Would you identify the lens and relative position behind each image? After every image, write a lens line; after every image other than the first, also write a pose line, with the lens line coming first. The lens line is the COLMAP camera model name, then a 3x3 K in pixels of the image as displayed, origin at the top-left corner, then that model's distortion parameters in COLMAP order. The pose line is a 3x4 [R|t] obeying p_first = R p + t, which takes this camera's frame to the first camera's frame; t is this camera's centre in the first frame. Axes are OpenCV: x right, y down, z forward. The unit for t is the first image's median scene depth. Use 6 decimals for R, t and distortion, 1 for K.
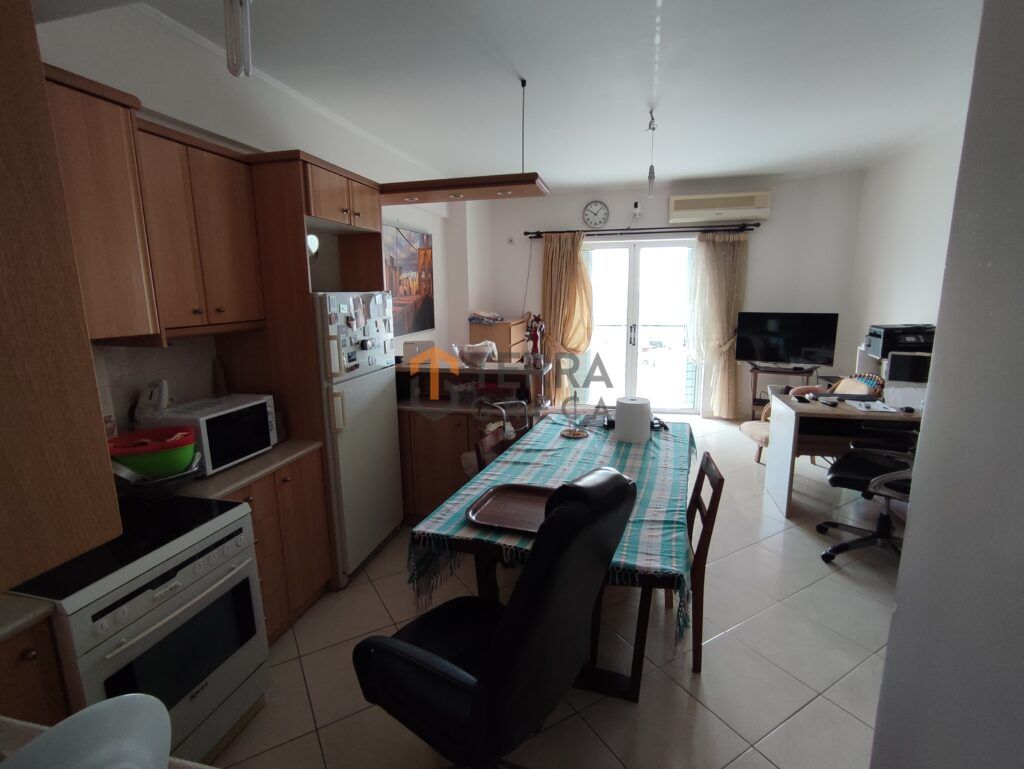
lens RADIAL K [[505.0, 0, 512.0], [0, 505.0, 384.5], [0, 0, 1]] dist [-0.043936, 0.033926]
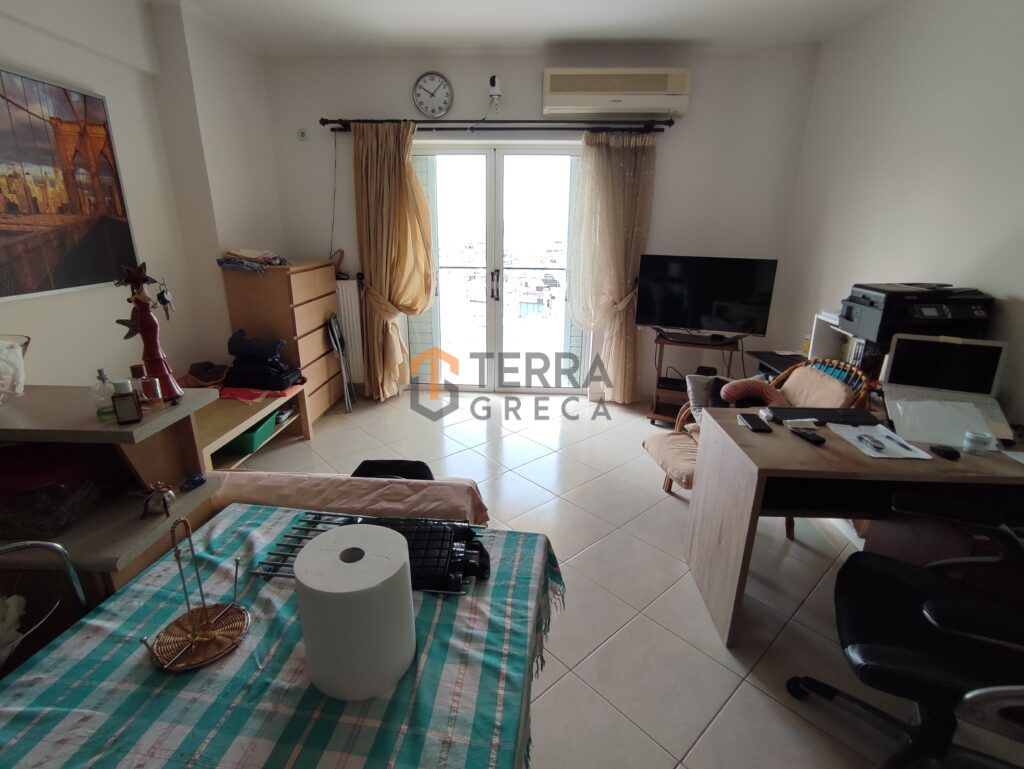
lens RADIAL K [[505.0, 0, 512.0], [0, 505.0, 384.5], [0, 0, 1]] dist [-0.043936, 0.033926]
pose [[0.980428, -0.035547, 0.193640, 0.138102], [0.011405, 0.992168, 0.124389, -0.055015], [-0.196545, -0.119746, 0.973155, 0.339880]]
